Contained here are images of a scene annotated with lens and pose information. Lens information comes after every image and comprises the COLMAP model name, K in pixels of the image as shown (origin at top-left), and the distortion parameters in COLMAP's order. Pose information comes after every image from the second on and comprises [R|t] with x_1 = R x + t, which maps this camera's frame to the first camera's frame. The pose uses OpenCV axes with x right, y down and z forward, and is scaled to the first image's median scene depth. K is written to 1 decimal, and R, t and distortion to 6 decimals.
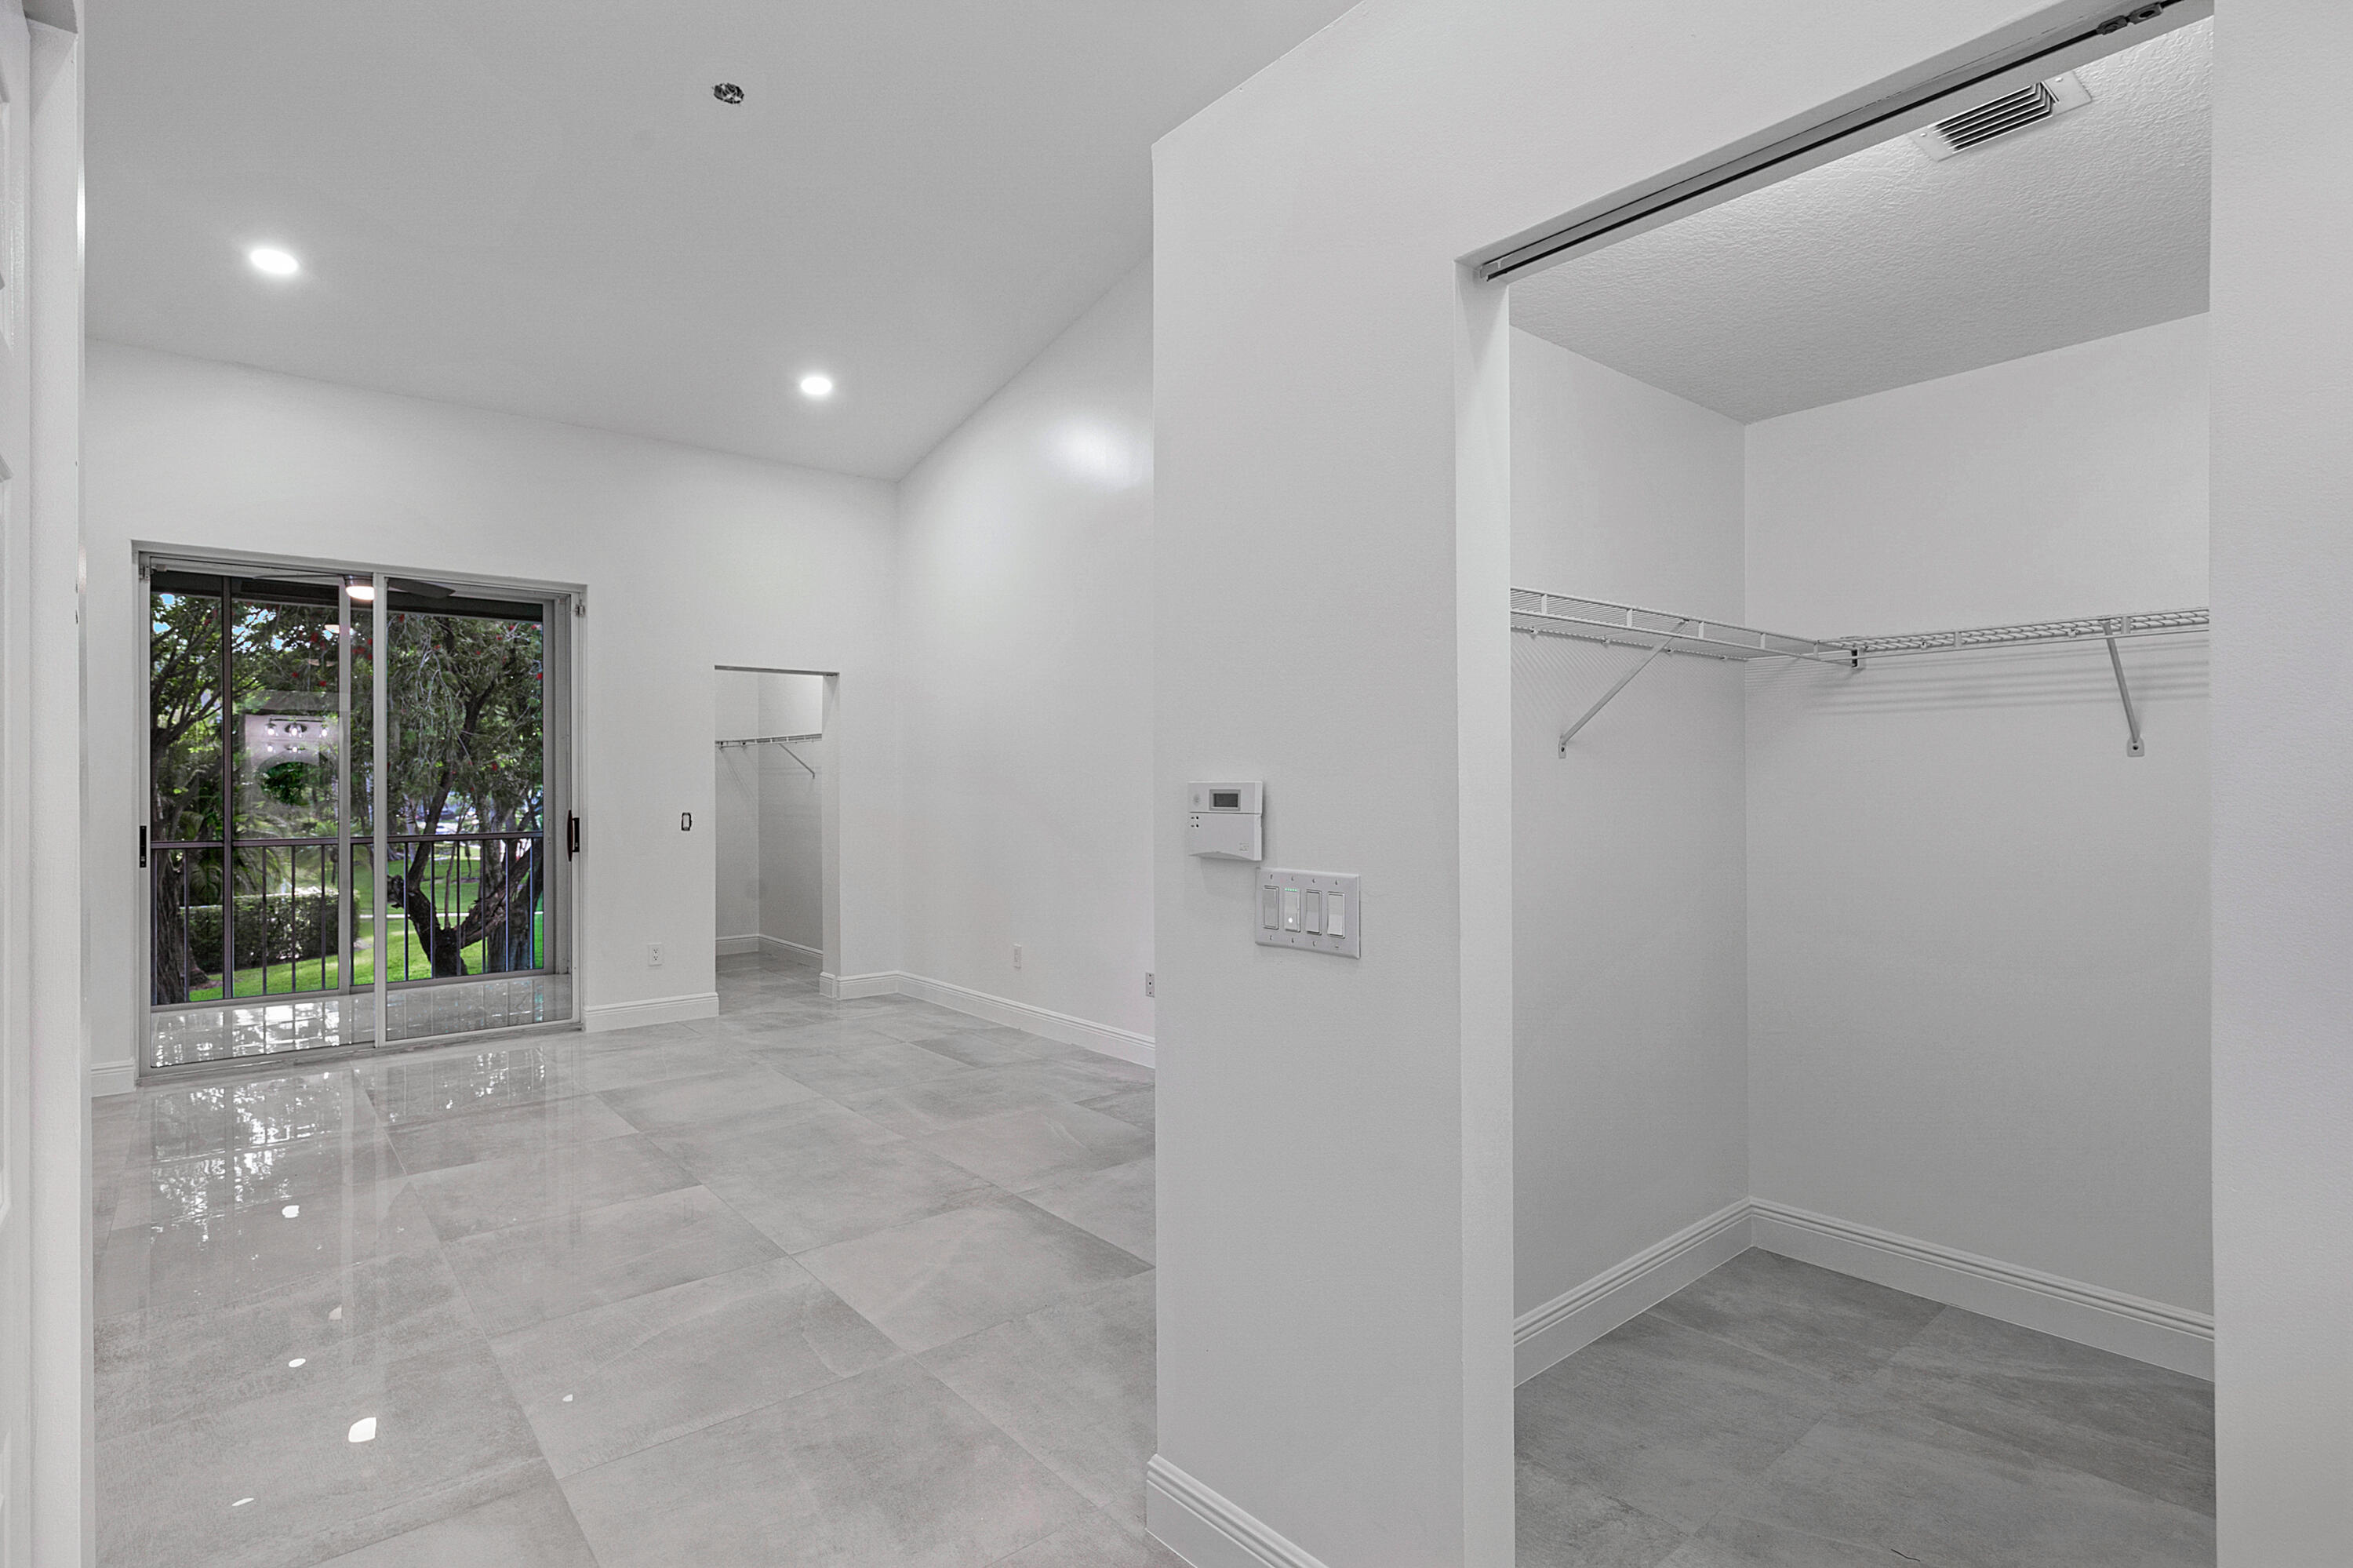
lens RADIAL K [[1143.8, 0, 1161.7], [0, 1143.8, 779.0], [0, 0, 1]] dist [-0.003258, 0.000737]
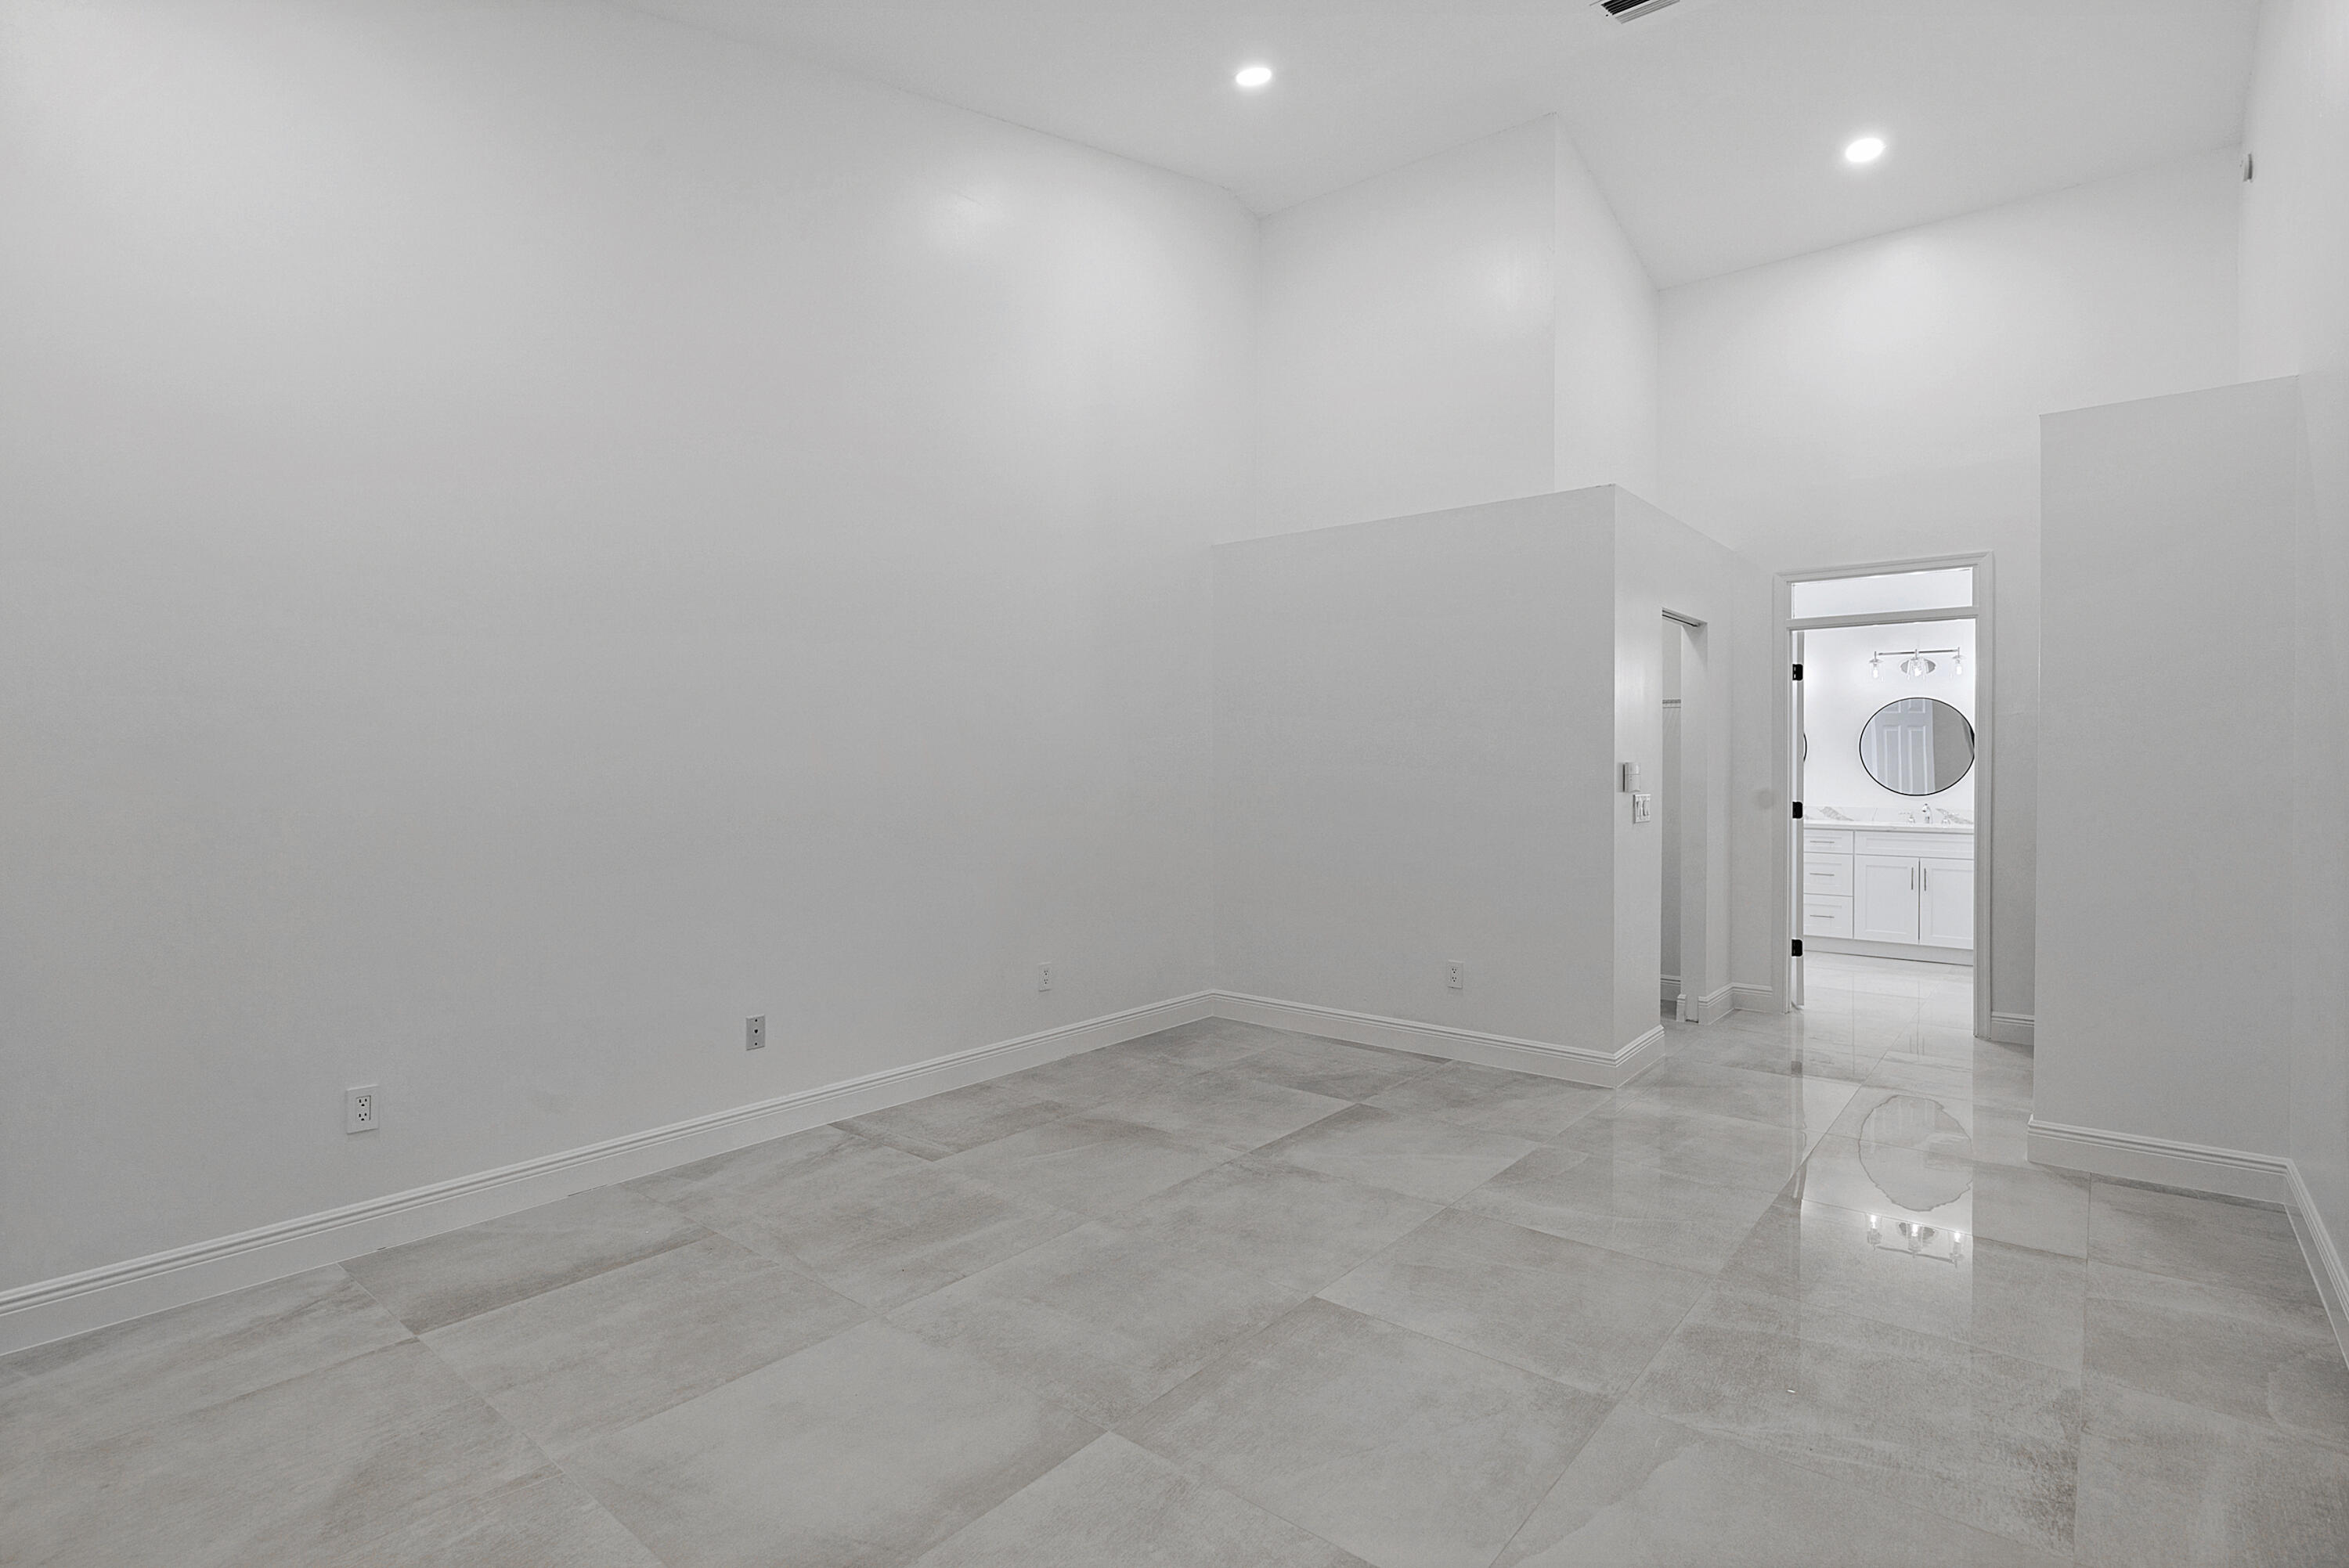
lens RADIAL K [[1141.7, 0, 1167.4], [0, 1141.7, 793.3], [0, 0, 1]] dist [-0.003258, 0.000737]
pose [[-0.188893, -0.019871, 0.981797, -1.260150], [-0.004327, 0.999802, 0.019403, 0.010855], [-0.981988, -0.000583, -0.188942, 1.397898]]
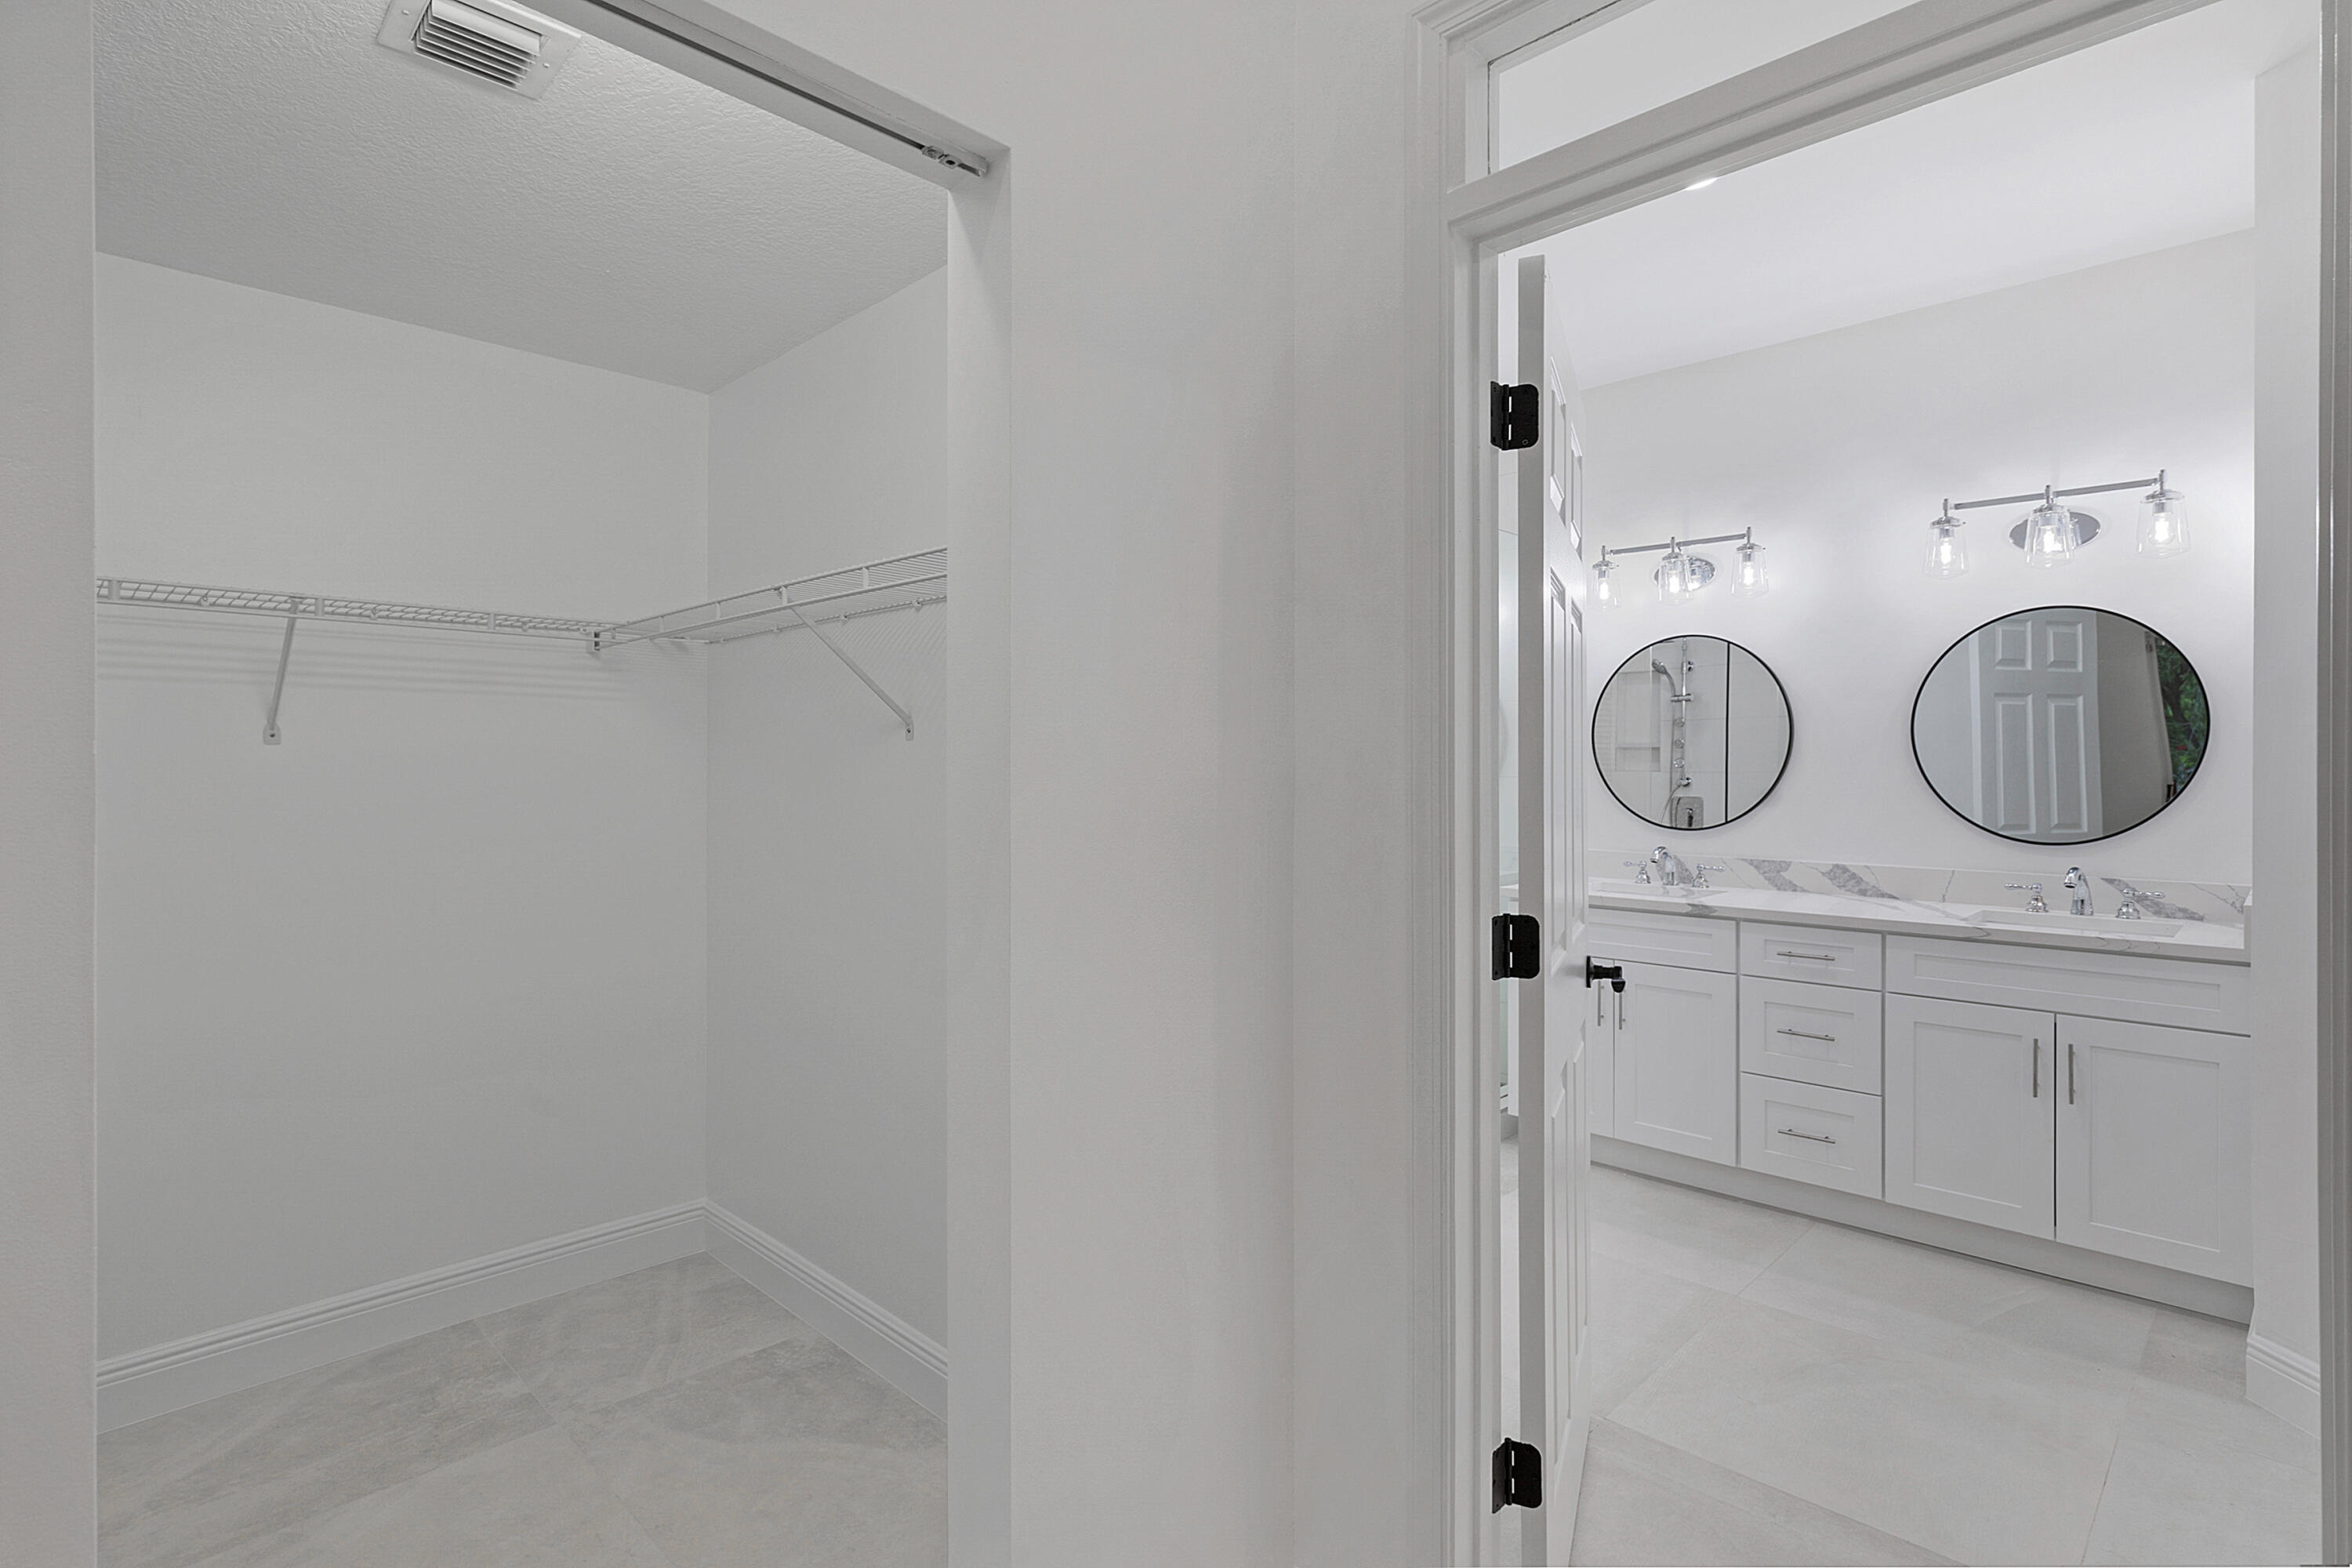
lens RADIAL K [[1143.3, 0, 1177.8], [0, 1143.3, 778.1], [0, 0, 1]] dist [-0.003258, 0.000737]
pose [[-0.095429, -0.006265, 0.995416, -0.114234], [-0.007733, 0.999955, 0.005552, -0.002151], [-0.995406, -0.007167, -0.095473, 0.245176]]
